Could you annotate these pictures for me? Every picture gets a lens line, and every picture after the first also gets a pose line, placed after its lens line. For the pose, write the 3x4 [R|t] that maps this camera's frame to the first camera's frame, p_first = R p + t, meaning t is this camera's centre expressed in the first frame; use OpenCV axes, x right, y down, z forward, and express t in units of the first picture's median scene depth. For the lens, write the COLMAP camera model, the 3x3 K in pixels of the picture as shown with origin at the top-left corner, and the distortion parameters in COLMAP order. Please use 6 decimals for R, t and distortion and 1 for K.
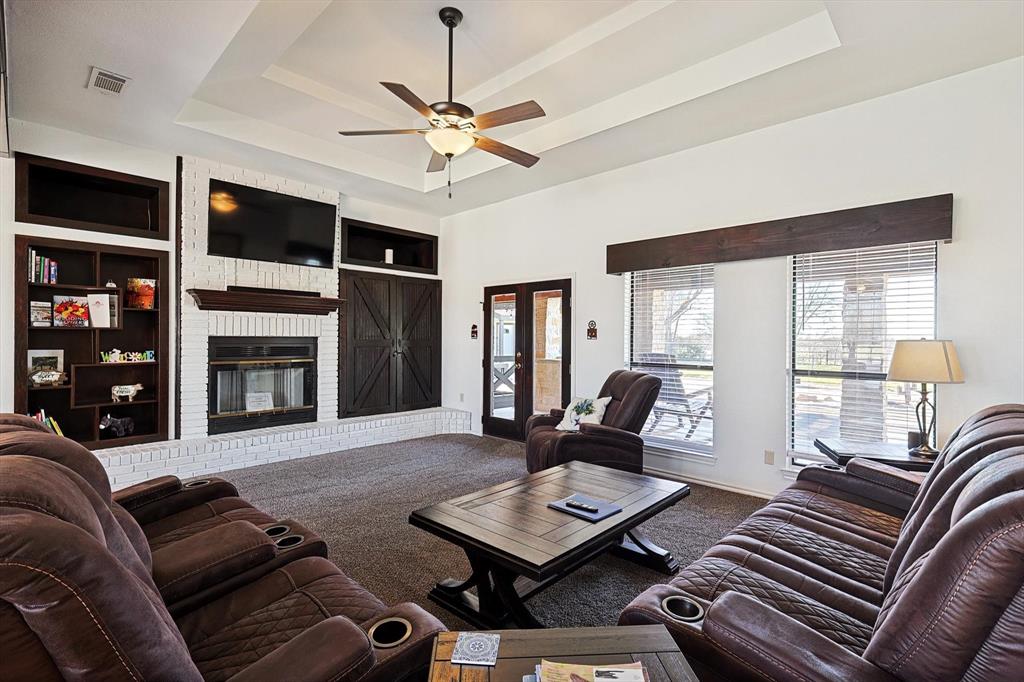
lens RADIAL K [[478.7, 0, 514.2], [0, 478.7, 334.8], [0, 0, 1]] dist [0.000950, 0.000197]
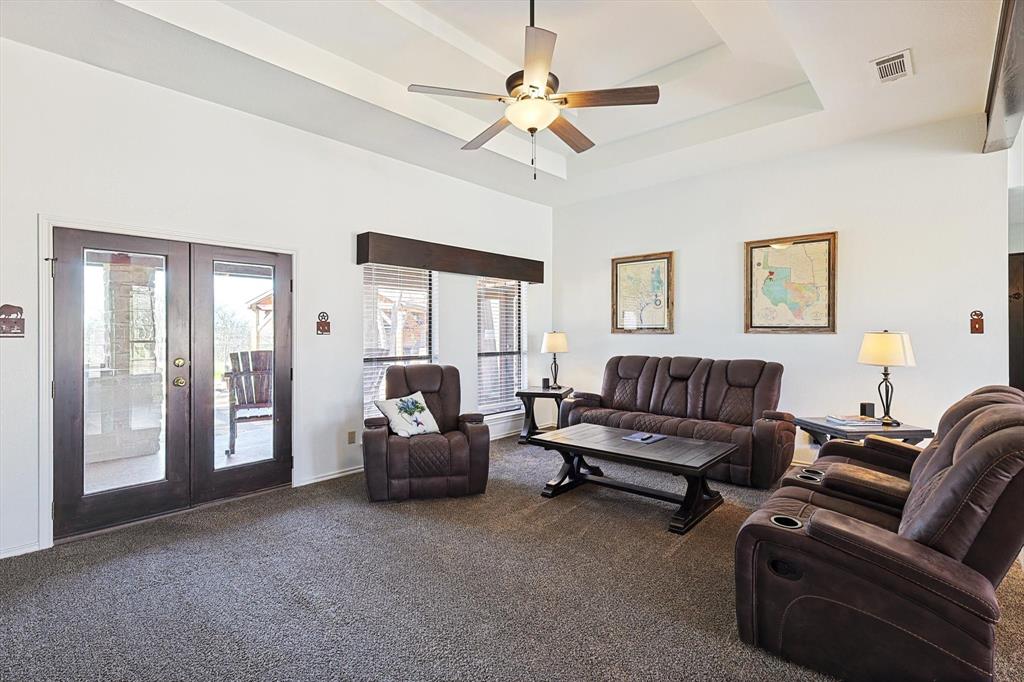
lens RADIAL K [[478.7, 0, 514.2], [0, 478.7, 334.8], [0, 0, 1]] dist [0.000950, 0.000197]
pose [[-0.027669, -0.018995, 0.999437, -0.677096], [-0.012729, 0.999745, 0.018648, -0.009998], [-0.999536, -0.012205, -0.027904, 0.702430]]
